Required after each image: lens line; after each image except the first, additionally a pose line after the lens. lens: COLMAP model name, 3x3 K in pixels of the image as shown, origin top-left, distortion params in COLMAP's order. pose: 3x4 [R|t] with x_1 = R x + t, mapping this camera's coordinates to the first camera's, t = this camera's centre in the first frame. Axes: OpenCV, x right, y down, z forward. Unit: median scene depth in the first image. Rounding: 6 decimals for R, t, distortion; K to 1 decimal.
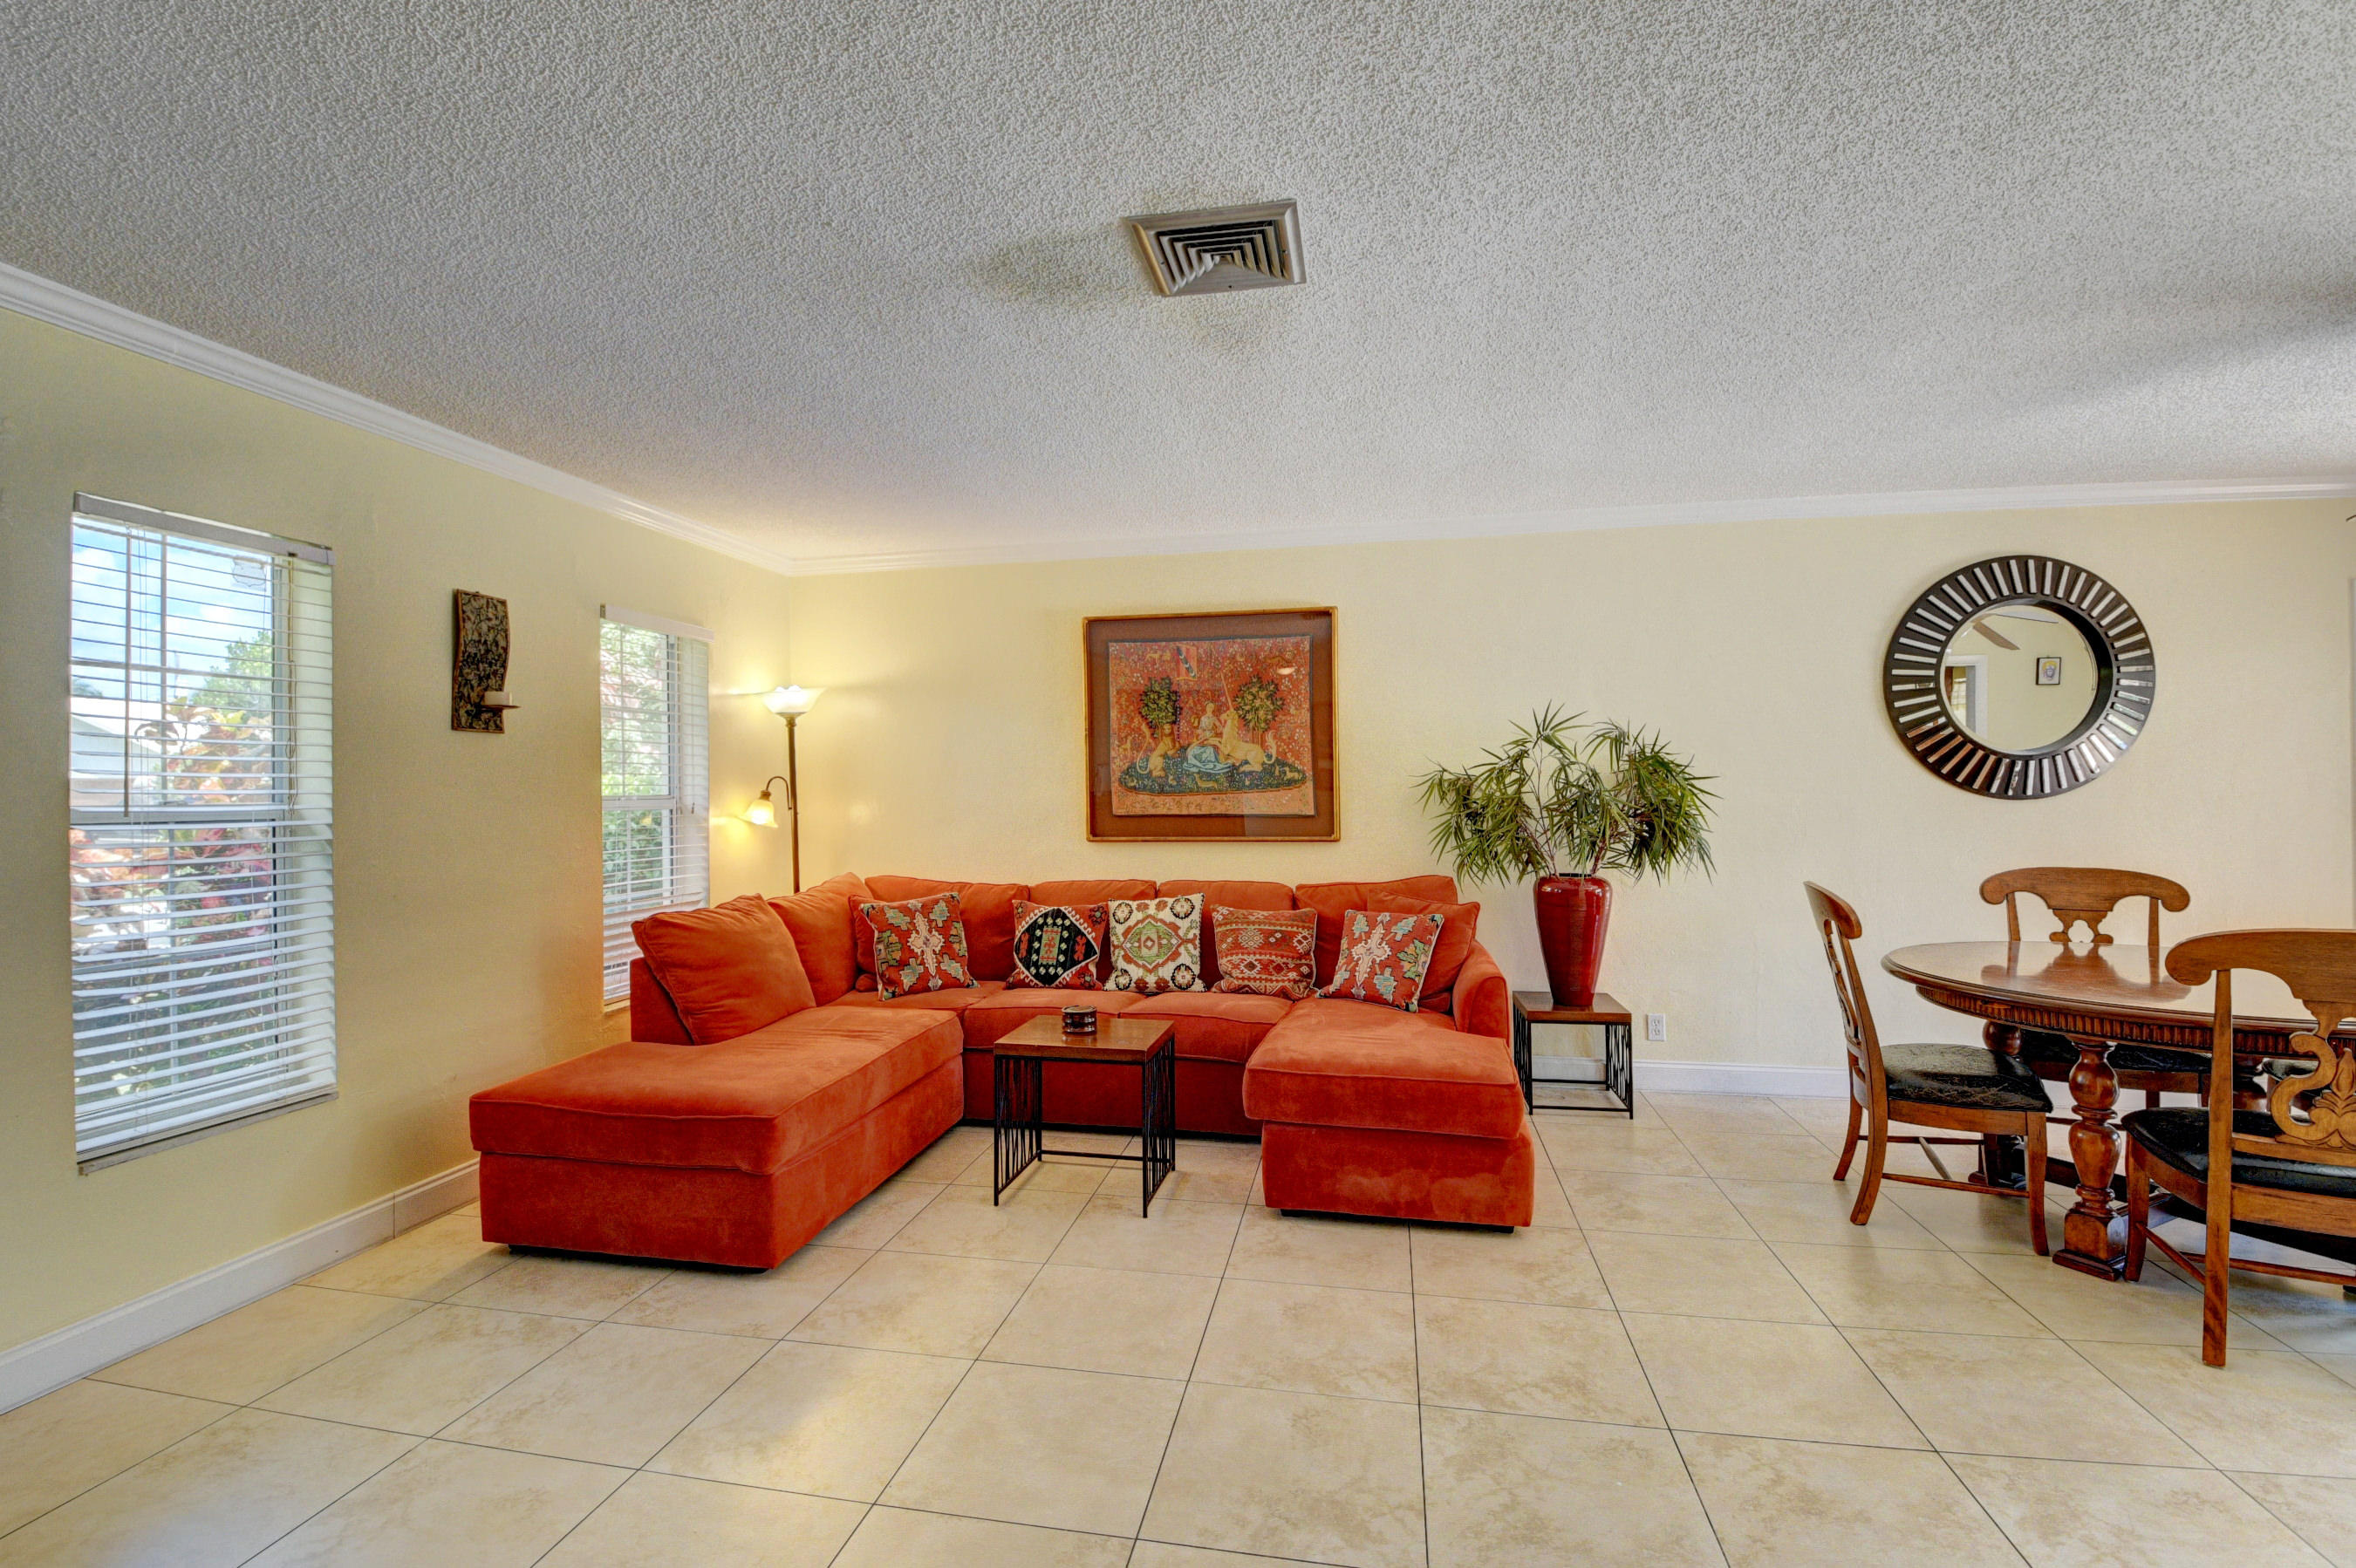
lens RADIAL K [[1040.0, 0, 1172.8], [0, 1040.0, 781.2], [0, 0, 1]] dist [0.021085, -0.032438]
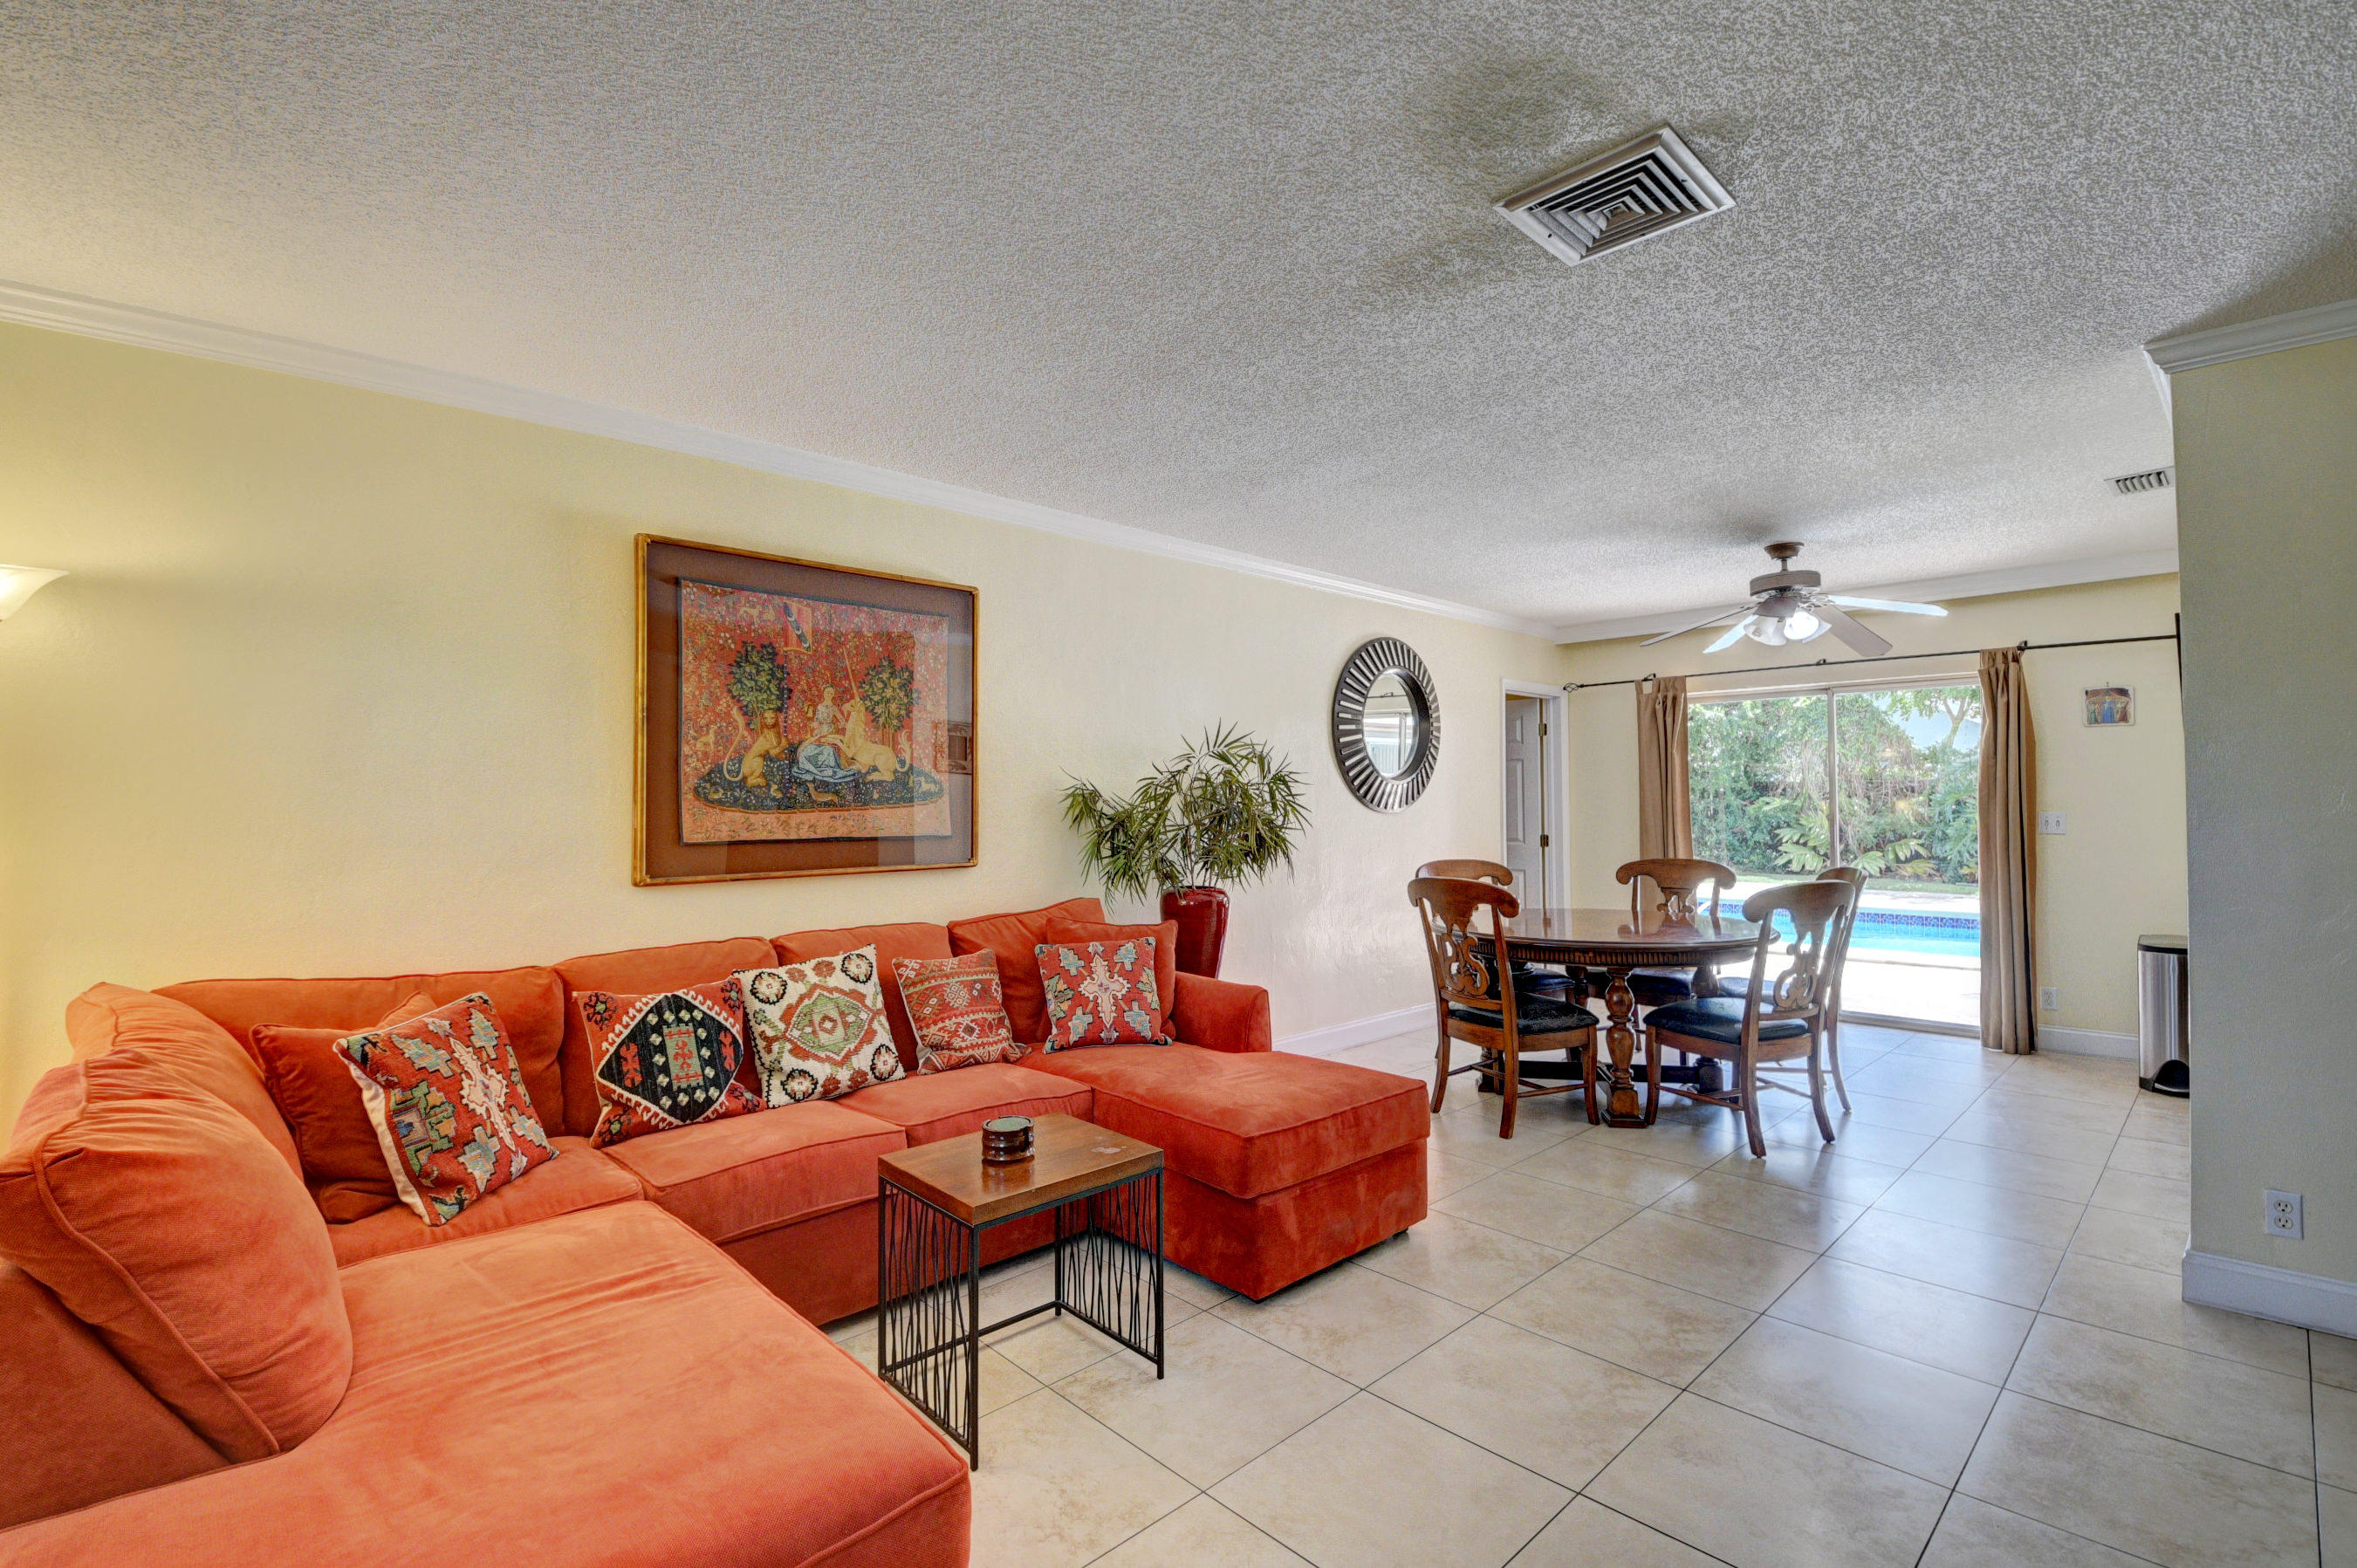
lens RADIAL K [[1047.6, 0, 1177.8], [0, 1047.6, 776.4], [0, 0, 1]] dist [0.010979, -0.018608]
pose [[0.577250, 0.025502, 0.816169, -0.490479], [-0.003106, 0.999574, -0.029035, 0.010166], [-0.816561, 0.014225, 0.577083, 0.425212]]
